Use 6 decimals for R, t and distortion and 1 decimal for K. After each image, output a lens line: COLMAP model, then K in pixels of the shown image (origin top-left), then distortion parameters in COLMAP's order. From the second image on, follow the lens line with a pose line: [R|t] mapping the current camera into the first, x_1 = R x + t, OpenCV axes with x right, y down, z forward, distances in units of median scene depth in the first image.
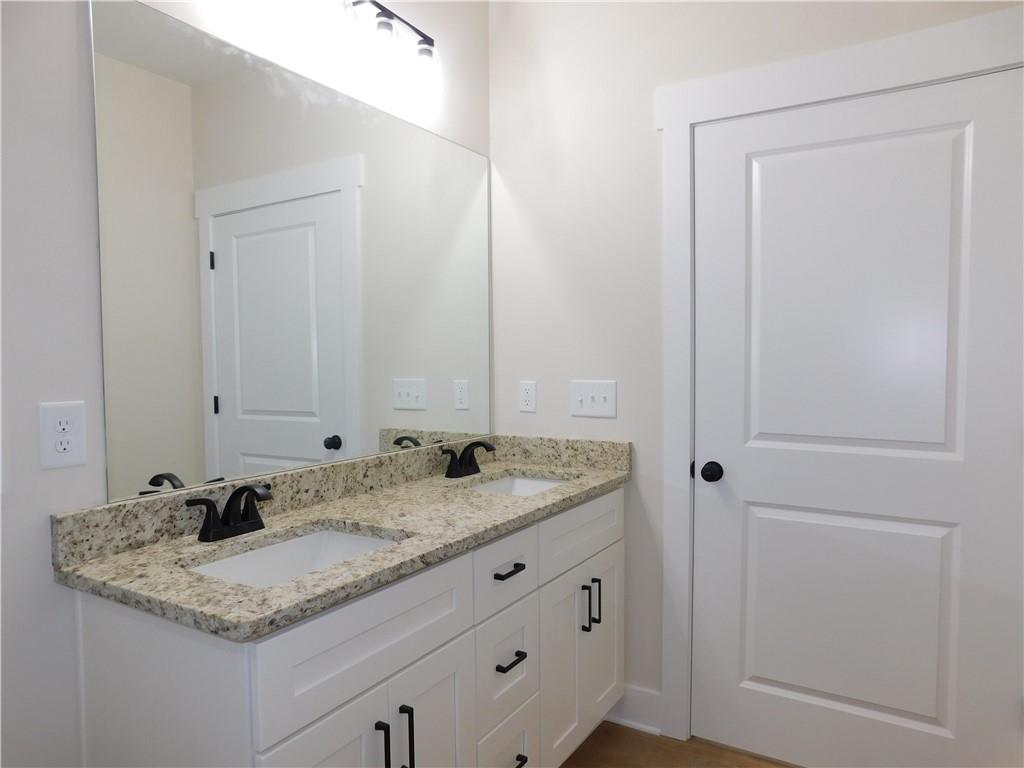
lens RADIAL K [[680.3, 0, 512.0], [0, 680.3, 384.0], [0, 0, 1]] dist [-0.052621, 0.038863]
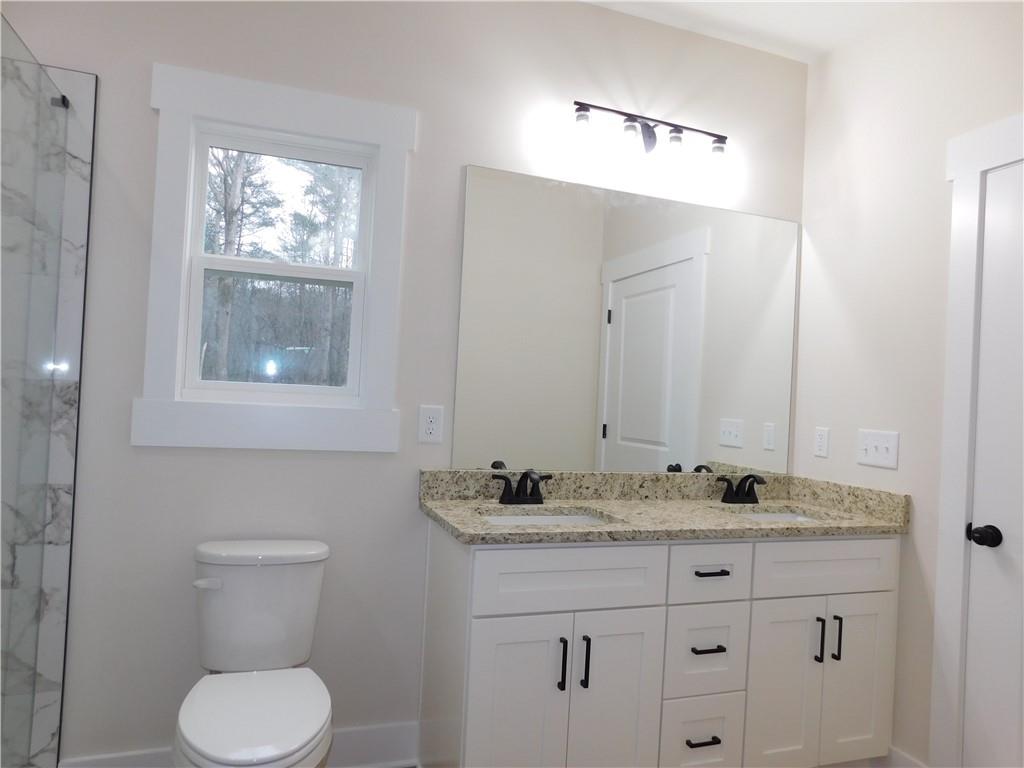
lens RADIAL K [[680.3, 0, 512.0], [0, 680.3, 384.0], [0, 0, 1]] dist [-0.052621, 0.038863]
pose [[0.776110, 0.042108, -0.629190, 0.356439], [-0.086565, 0.995436, -0.040161, 0.014324], [0.624627, 0.085635, 0.776214, -0.146450]]
